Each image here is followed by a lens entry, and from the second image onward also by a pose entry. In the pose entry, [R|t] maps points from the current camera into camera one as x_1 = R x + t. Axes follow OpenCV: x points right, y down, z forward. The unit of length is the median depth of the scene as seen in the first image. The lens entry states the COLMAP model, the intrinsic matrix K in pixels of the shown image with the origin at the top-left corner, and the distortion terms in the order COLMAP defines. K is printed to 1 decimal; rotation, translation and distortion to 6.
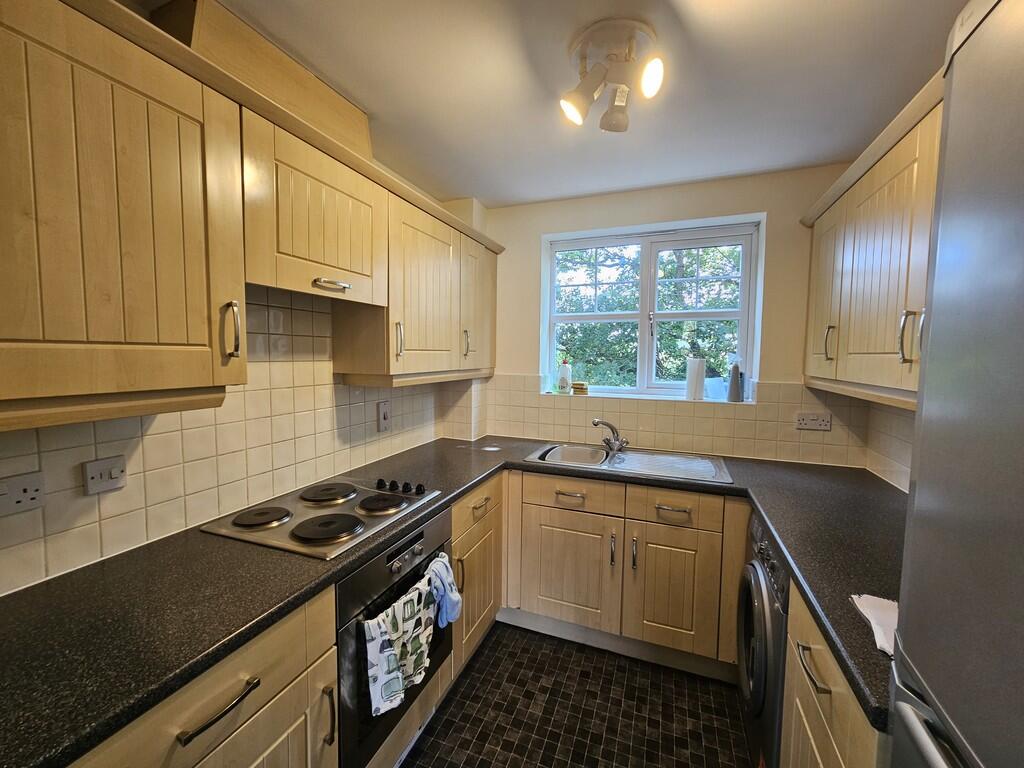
lens RADIAL K [[421.0, 0, 509.6], [0, 421.0, 381.2], [0, 0, 1]] dist [-0.000137, -0.000050]
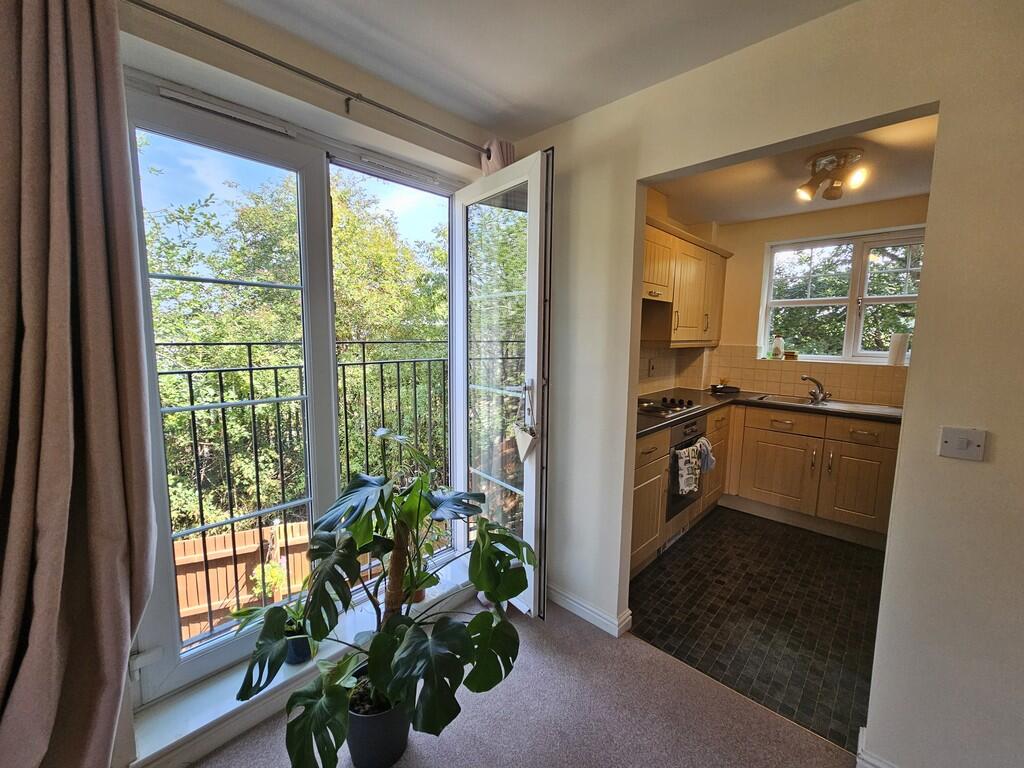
lens RADIAL K [[421.0, 0, 509.6], [0, 421.0, 381.2], [0, 0, 1]] dist [-0.000137, -0.000050]
pose [[0.923270, 0.045479, -0.381450, -0.190934], [-0.028101, 0.998303, 0.051008, 0.072146], [0.383122, -0.036376, 0.922981, -0.774944]]
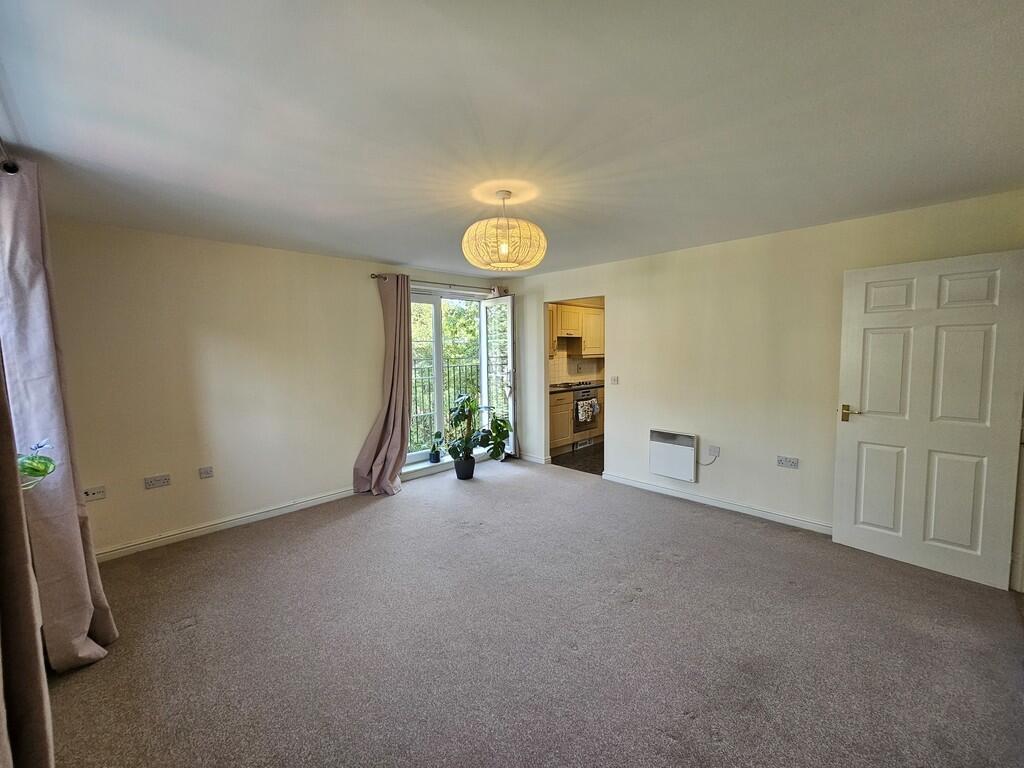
lens RADIAL K [[421.0, 0, 509.6], [0, 421.0, 381.2], [0, 0, 1]] dist [-0.000137, -0.000050]
pose [[0.912367, 0.012114, -0.409195, 0.566019], [-0.006673, 0.999869, 0.014722, 0.143993], [0.409320, -0.010701, 0.912328, -2.293386]]
